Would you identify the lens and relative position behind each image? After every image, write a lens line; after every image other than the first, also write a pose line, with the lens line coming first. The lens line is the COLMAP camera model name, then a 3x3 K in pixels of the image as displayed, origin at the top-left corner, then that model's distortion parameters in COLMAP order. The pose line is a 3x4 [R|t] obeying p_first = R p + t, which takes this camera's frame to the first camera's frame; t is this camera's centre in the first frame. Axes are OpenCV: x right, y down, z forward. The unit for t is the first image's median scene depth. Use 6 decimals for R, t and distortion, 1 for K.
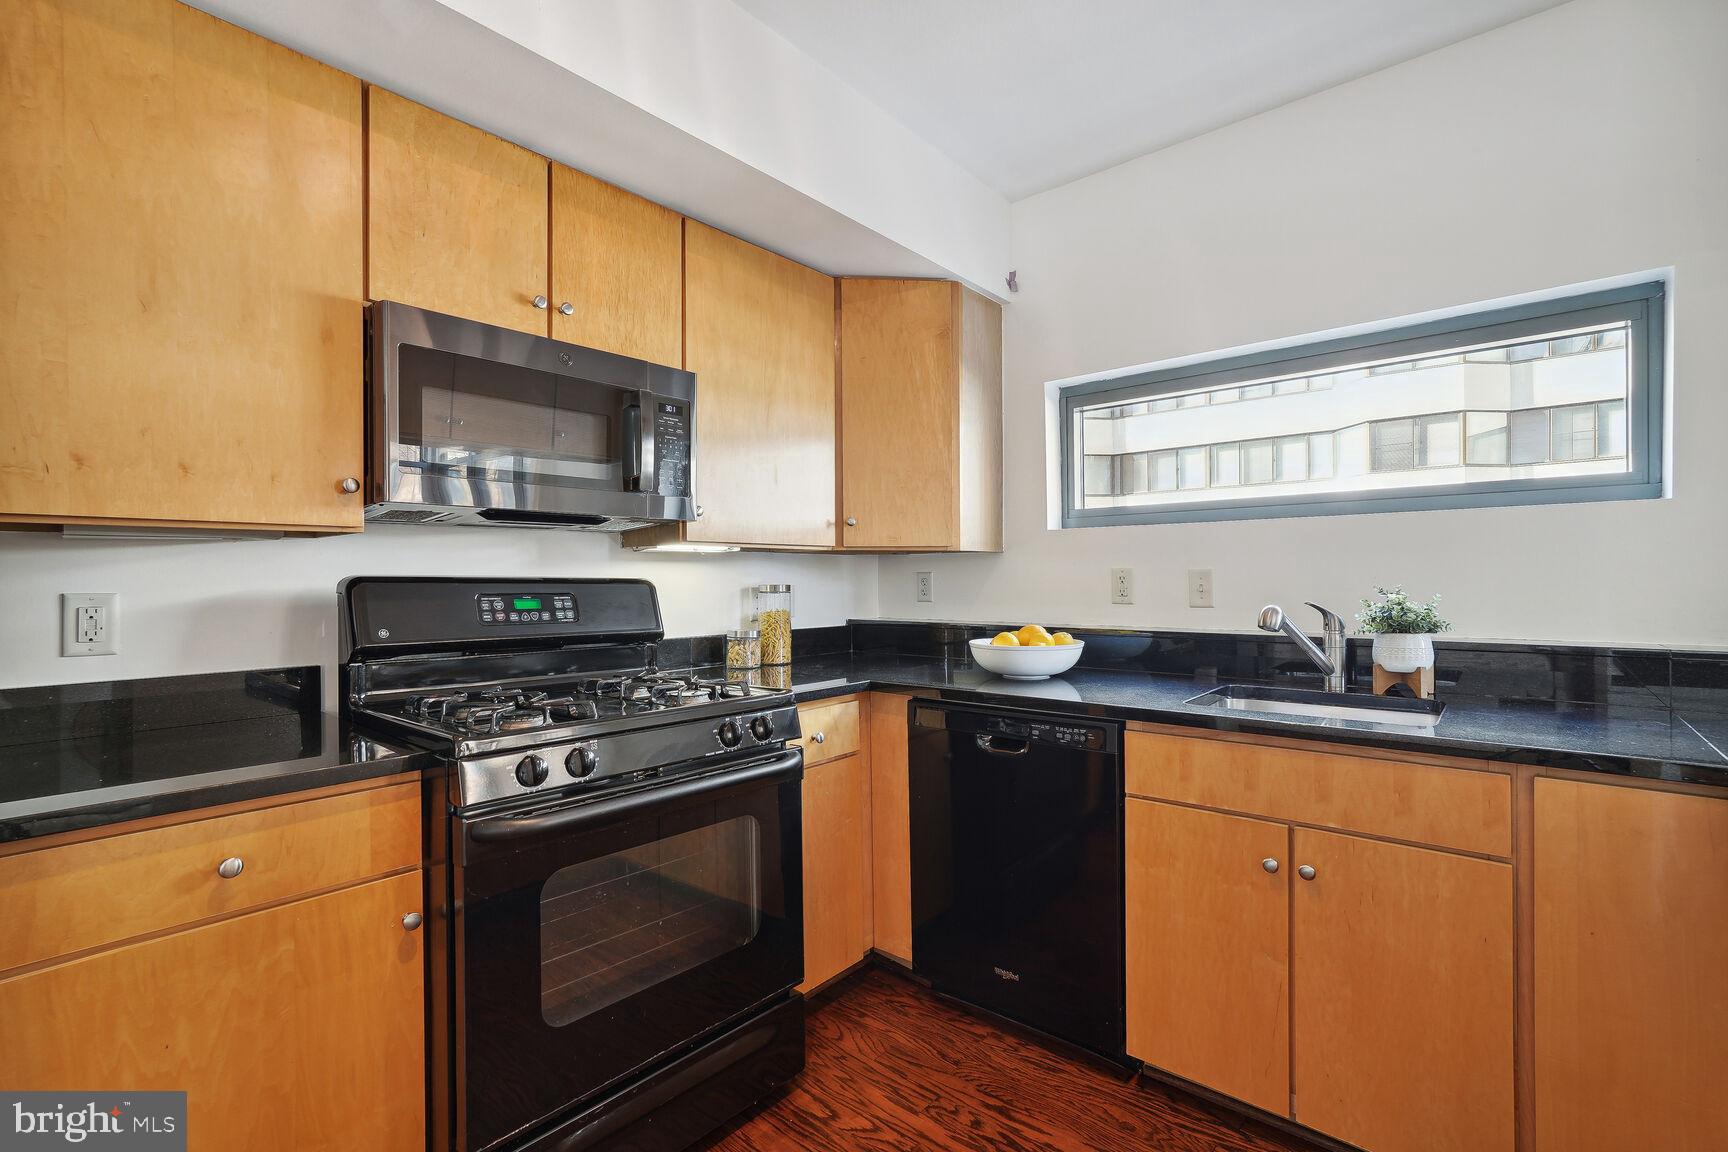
lens RADIAL K [[775.8, 0, 864.0], [0, 775.8, 576.0], [0, 0, 1]] dist [-0.002796, -0.000177]
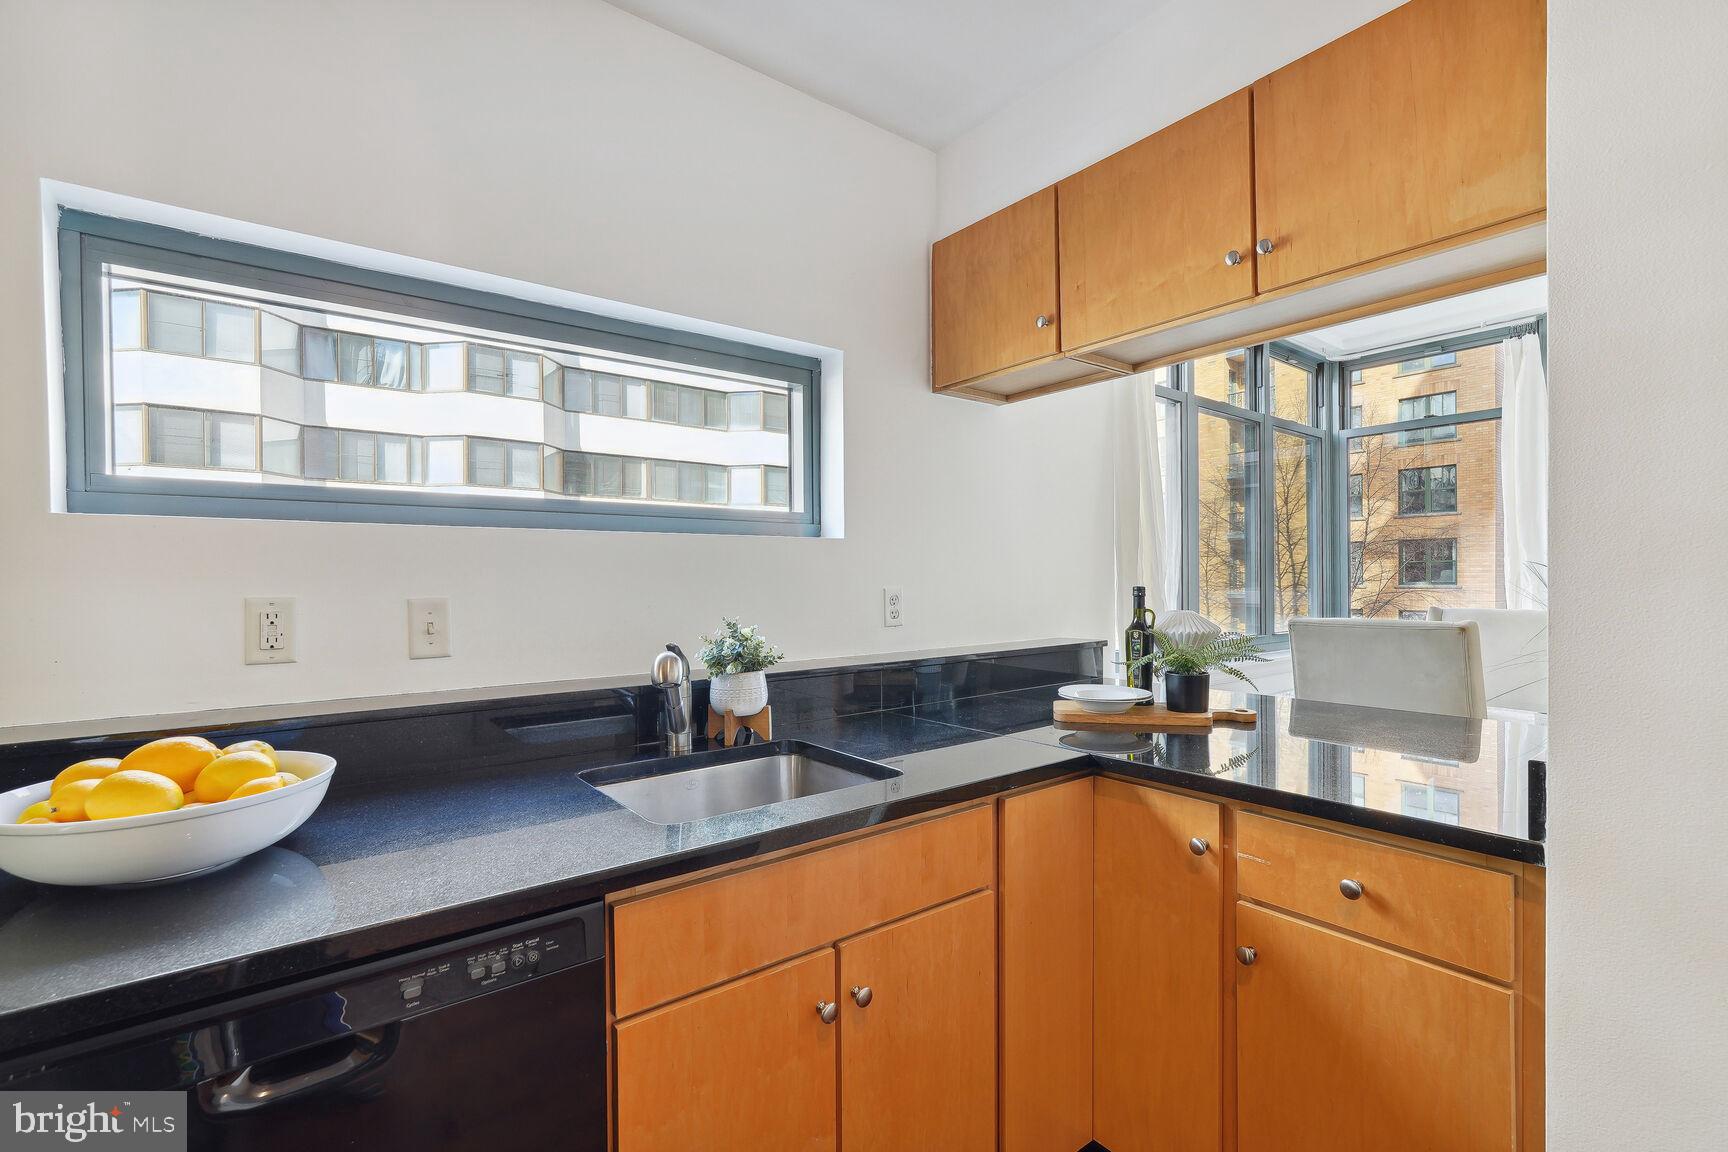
lens RADIAL K [[775.8, 0, 864.0], [0, 775.8, 576.0], [0, 0, 1]] dist [-0.002796, -0.000177]
pose [[0.202629, 0.007061, 0.979230, -0.127792], [0.003060, 0.999965, -0.007843, -0.022490], [-0.979251, 0.004585, 0.202601, 0.548912]]
